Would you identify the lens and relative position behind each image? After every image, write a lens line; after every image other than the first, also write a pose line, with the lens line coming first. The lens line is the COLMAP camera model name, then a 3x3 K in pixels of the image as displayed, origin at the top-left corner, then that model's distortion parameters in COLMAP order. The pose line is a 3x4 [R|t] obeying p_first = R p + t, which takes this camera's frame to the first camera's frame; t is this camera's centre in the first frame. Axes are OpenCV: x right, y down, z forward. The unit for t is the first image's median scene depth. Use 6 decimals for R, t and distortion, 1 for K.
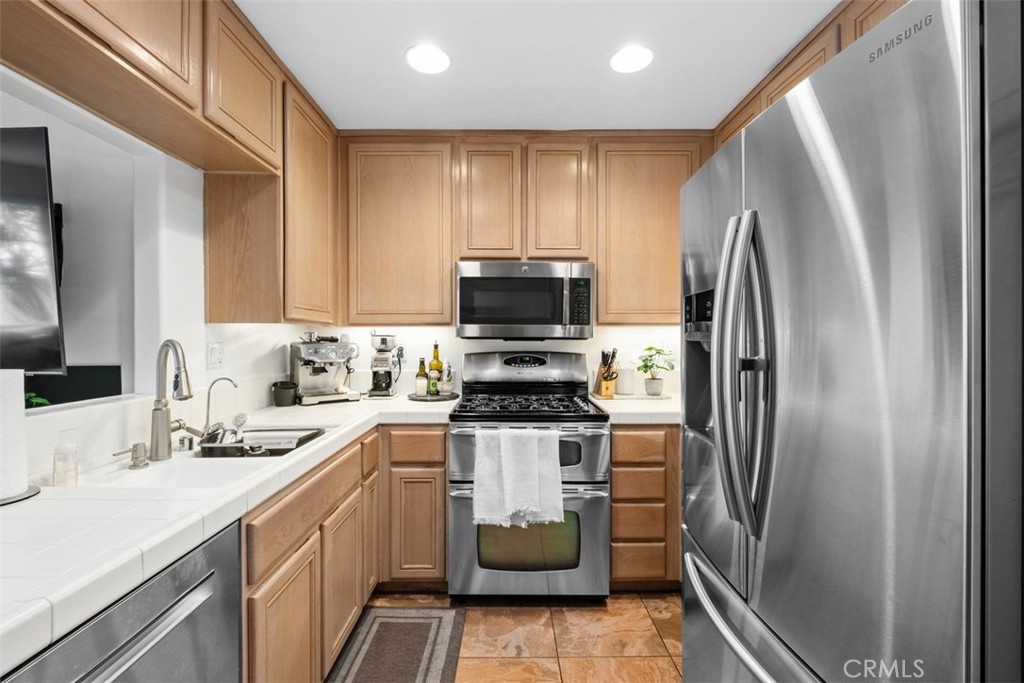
lens RADIAL K [[438.4, 0, 510.9], [0, 438.4, 331.4], [0, 0, 1]] dist [-0.002174, -0.000780]
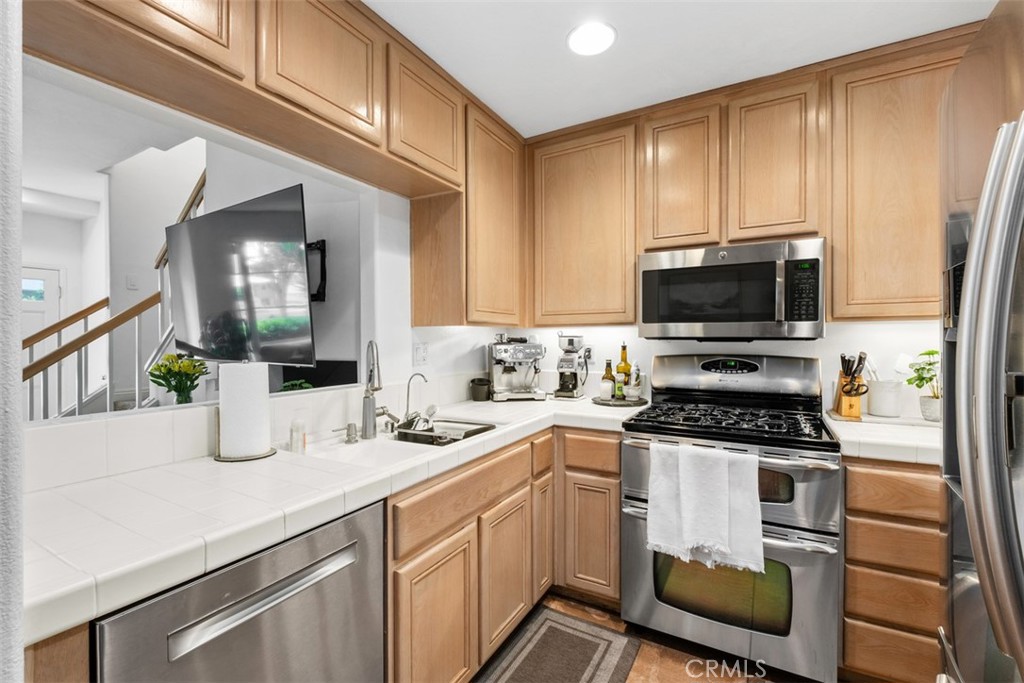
lens RADIAL K [[438.9, 0, 512.2], [0, 438.9, 336.2], [0, 0, 1]] dist [0.004887, -0.006833]
pose [[0.865680, -0.006028, -0.500562, 0.123053], [0.010768, 0.999920, 0.006582, 0.001642], [0.500482, -0.011088, 0.865676, 0.098412]]
